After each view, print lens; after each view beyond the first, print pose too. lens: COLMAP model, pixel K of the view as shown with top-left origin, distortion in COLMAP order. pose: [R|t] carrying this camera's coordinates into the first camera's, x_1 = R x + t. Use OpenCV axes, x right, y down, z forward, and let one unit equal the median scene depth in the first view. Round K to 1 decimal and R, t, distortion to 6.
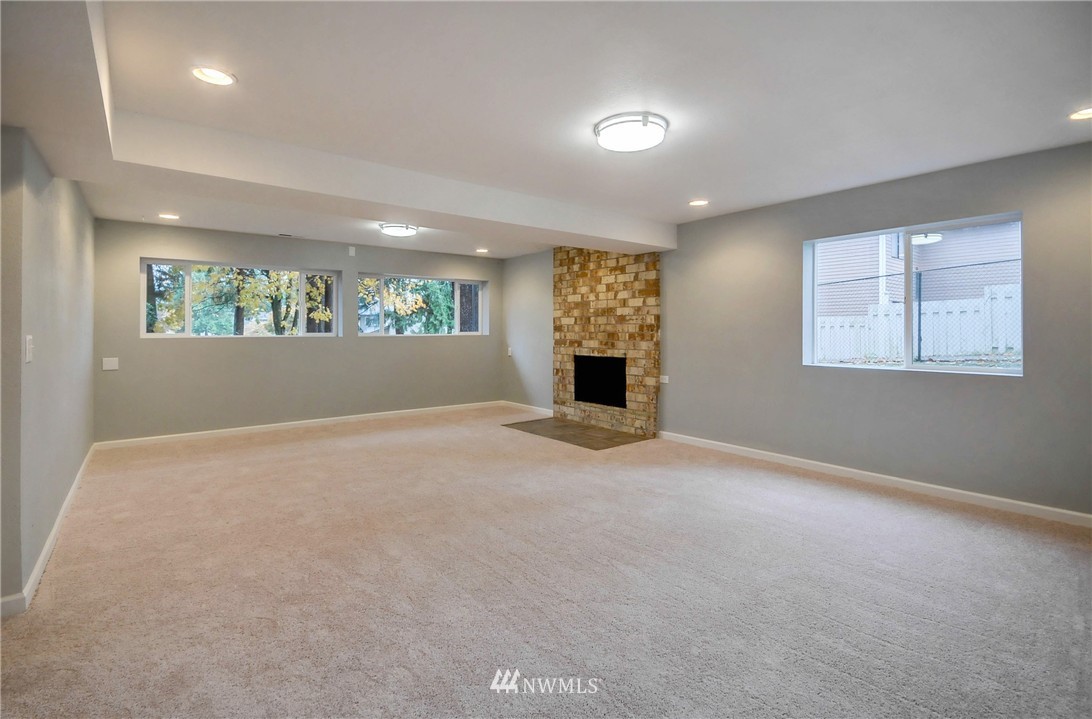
lens RADIAL K [[499.1, 0, 545.8], [0, 499.1, 331.4], [0, 0, 1]] dist [0.000210, -0.000006]
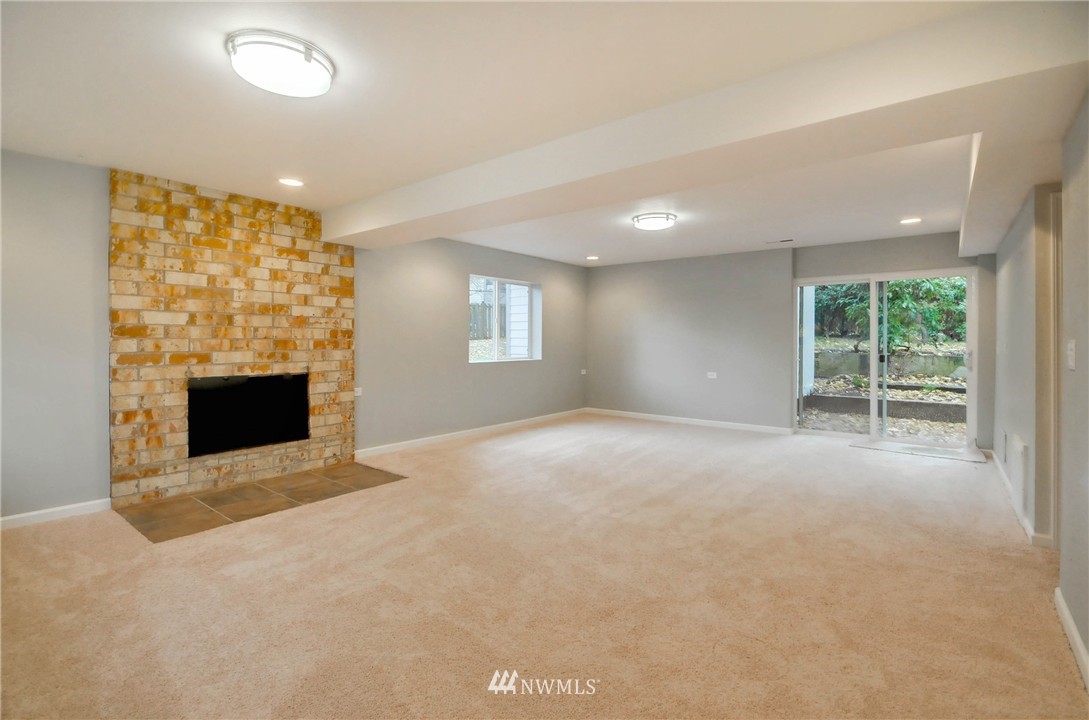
lens RADIAL K [[497.8, 0, 543.8], [0, 497.8, 340.5], [0, 0, 1]] dist [-0.000334, -0.000074]
pose [[-0.219177, -0.005004, 0.975672, -0.625835], [-0.004924, 0.999980, 0.004023, -0.000878], [-0.975673, -0.003922, -0.219198, 0.774020]]
